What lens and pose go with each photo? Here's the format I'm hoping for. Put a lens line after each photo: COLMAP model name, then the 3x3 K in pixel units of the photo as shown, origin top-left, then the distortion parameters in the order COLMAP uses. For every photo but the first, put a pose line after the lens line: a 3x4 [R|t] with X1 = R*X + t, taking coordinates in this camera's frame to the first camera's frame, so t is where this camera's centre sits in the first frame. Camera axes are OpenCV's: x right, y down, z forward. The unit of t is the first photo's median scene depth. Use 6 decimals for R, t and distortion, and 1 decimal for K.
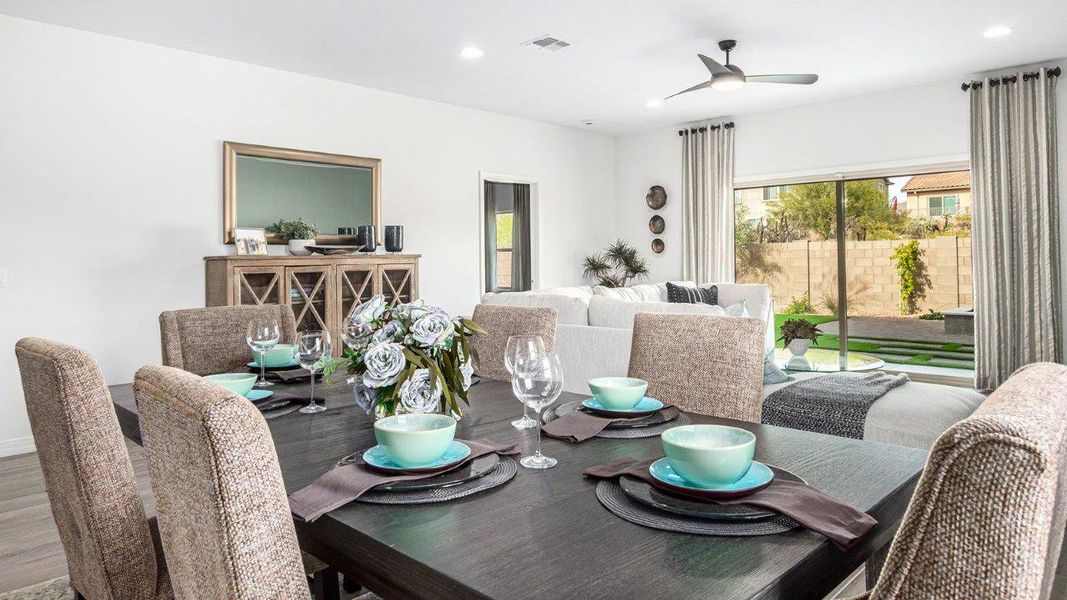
lens RADIAL K [[657.4, 0, 545.9], [0, 657.4, 248.8], [0, 0, 1]] dist [0.004983, -0.010291]
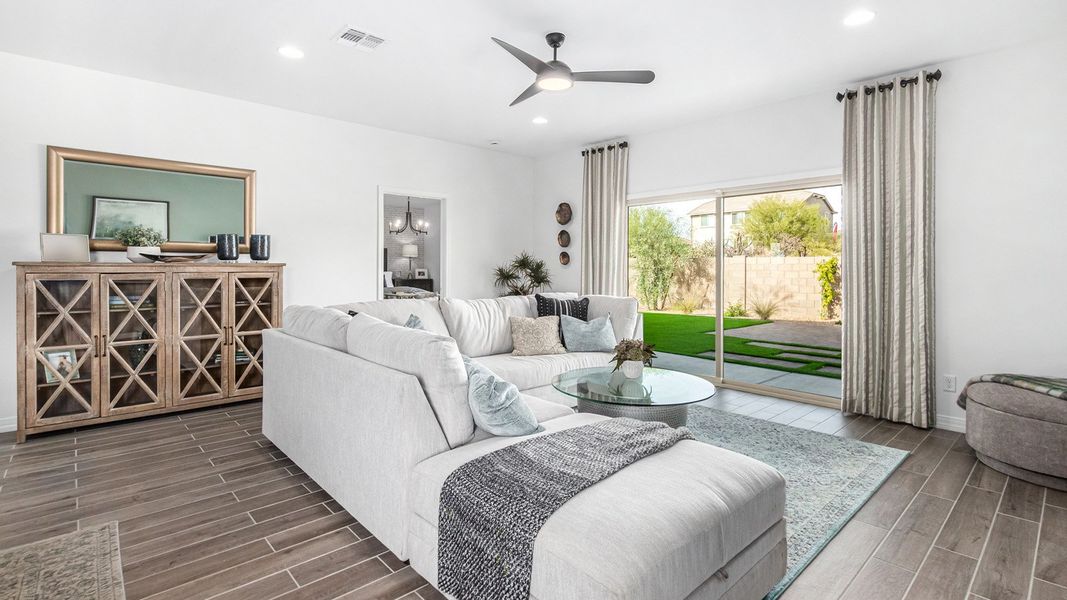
lens RADIAL K [[494.1, 0, 541.5], [0, 494.1, 267.5], [0, 0, 1]] dist [0.004016, -0.001008]
pose [[0.998461, 0.015608, -0.053214, 0.253164], [-0.014727, 0.999749, 0.016906, -0.003677], [0.053464, -0.016096, 0.998440, 0.260324]]
